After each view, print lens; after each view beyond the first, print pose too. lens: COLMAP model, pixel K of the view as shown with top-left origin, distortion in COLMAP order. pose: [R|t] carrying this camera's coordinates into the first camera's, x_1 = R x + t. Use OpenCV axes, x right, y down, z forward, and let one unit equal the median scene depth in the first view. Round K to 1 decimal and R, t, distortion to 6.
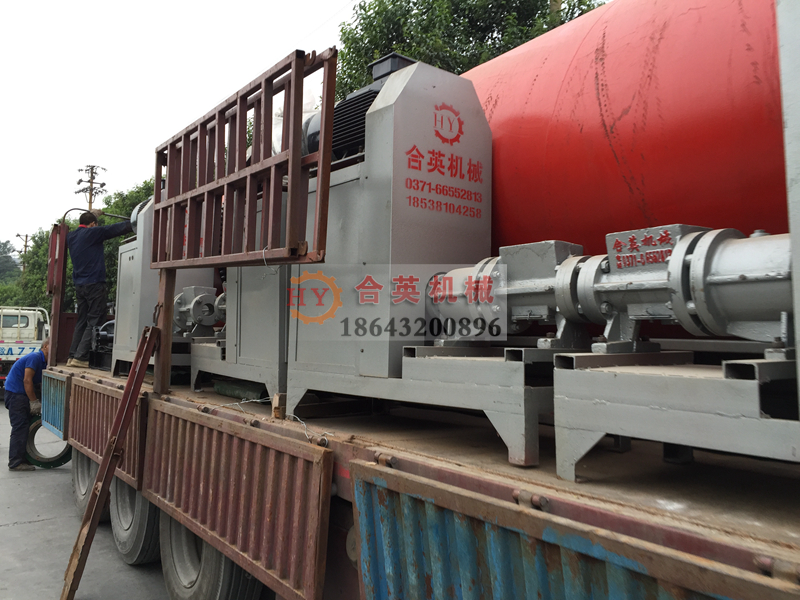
lens RADIAL K [[673.1, 0, 381.1], [0, 673.1, 295.5], [0, 0, 1]] dist [0.075062, -0.088352]
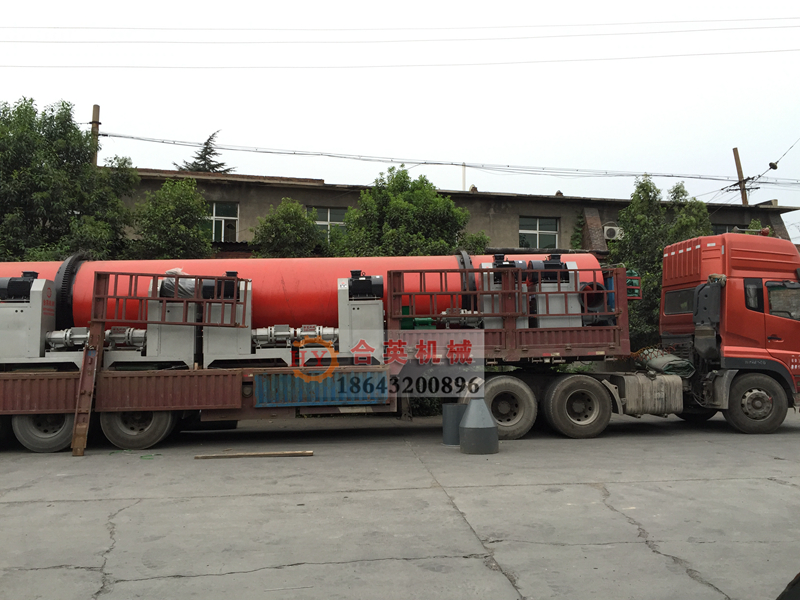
lens RADIAL K [[673.1, 0, 381.1], [0, 673.1, 295.5], [0, 0, 1]] dist [0.075062, -0.088352]
pose [[0.513349, 0.044140, 0.857044, -3.076209], [-0.025966, 0.999018, -0.035899, -0.110728], [-0.857787, -0.003825, 0.513991, -1.816131]]
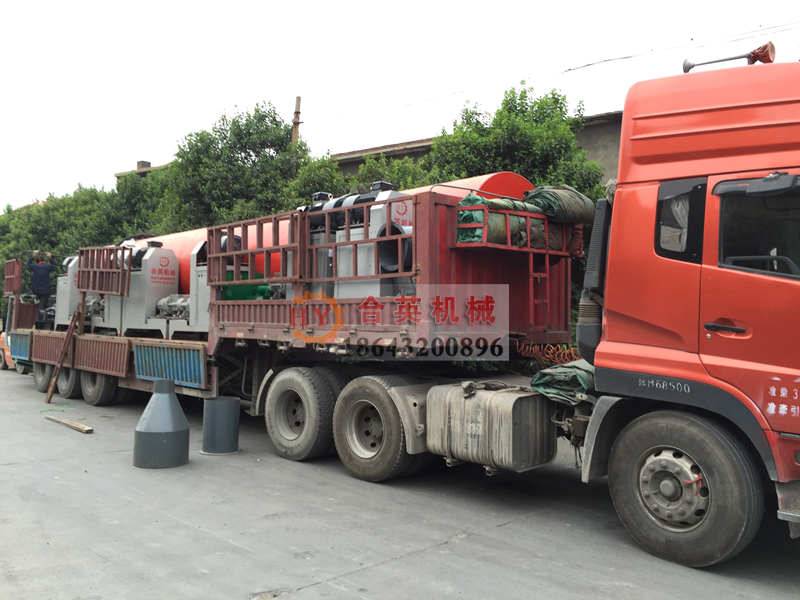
lens RADIAL K [[665.2, 0, 384.6], [0, 665.2, 299.7], [0, 0, 1]] dist [0.084634, -0.105200]
pose [[0.986548, 0.017893, 0.162488, 0.757882], [-0.021842, 0.999507, 0.022549, -0.148619], [-0.162004, -0.025794, 0.986453, -3.186231]]
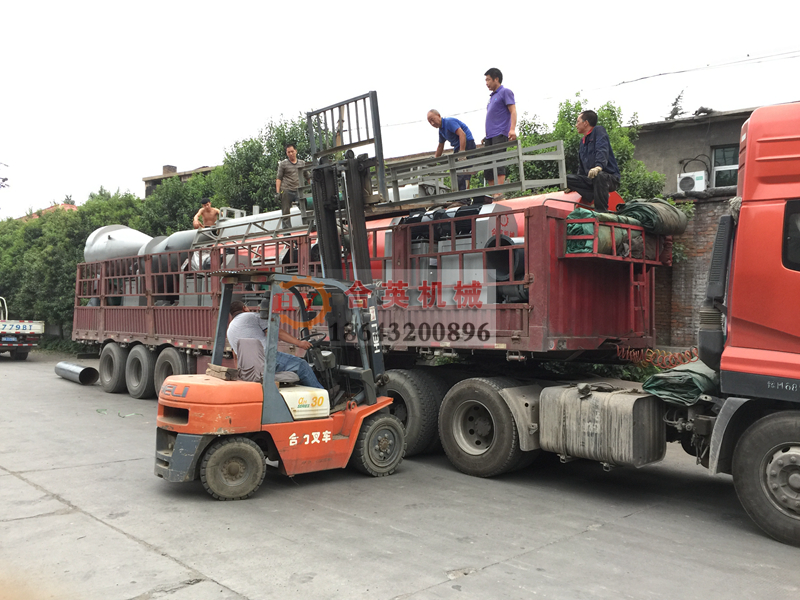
lens RADIAL K [[665.2, 0, 384.6], [0, 665.2, 299.7], [0, 0, 1]] dist [0.084634, -0.105200]
pose [[0.986868, 0.021776, 0.160053, 0.317437], [-0.025123, 0.999505, 0.018915, -0.158069], [-0.159562, -0.022688, 0.986927, -3.285263]]
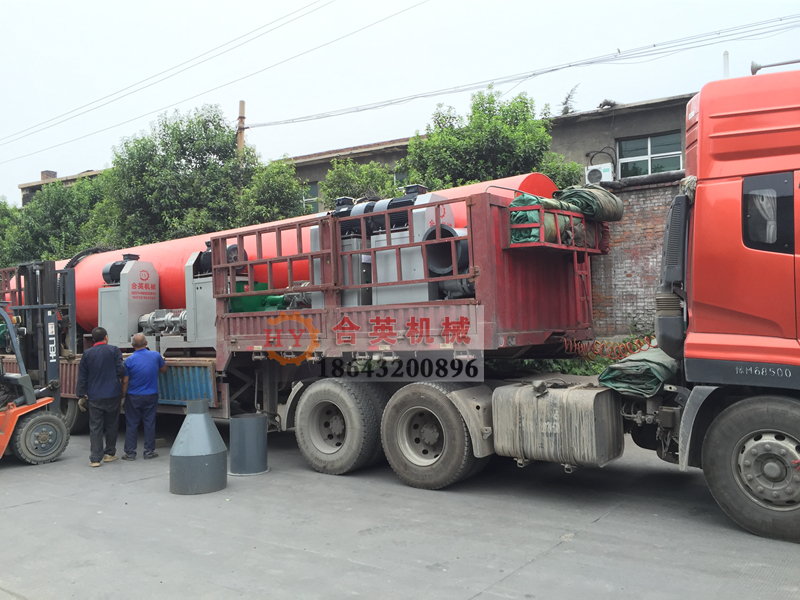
lens RADIAL K [[673.1, 0, 381.1], [0, 673.1, 295.5], [0, 0, 1]] dist [0.075062, -0.088352]
pose [[0.955348, -0.020382, 0.294779, 0.246658], [0.019485, 0.999792, 0.005978, -0.140669], [-0.294839, 0.000032, 0.955547, -3.051367]]
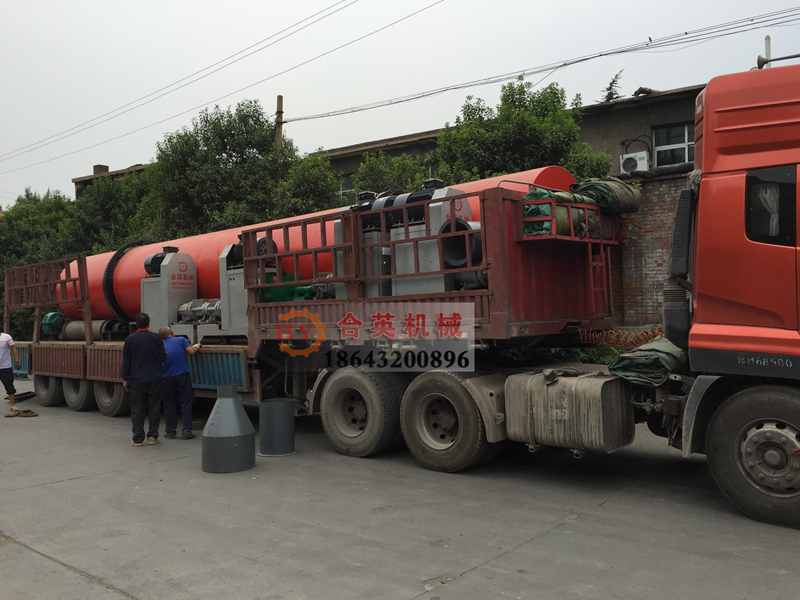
lens RADIAL K [[670.0, 0, 380.6], [0, 670.0, 290.4], [0, 0, 1]] dist [0.096006, -0.119489]
pose [[0.972660, -0.023796, 0.231013, 0.312430], [0.021181, 0.999680, 0.013795, -0.148206], [-0.231268, -0.008525, 0.972853, -3.172231]]
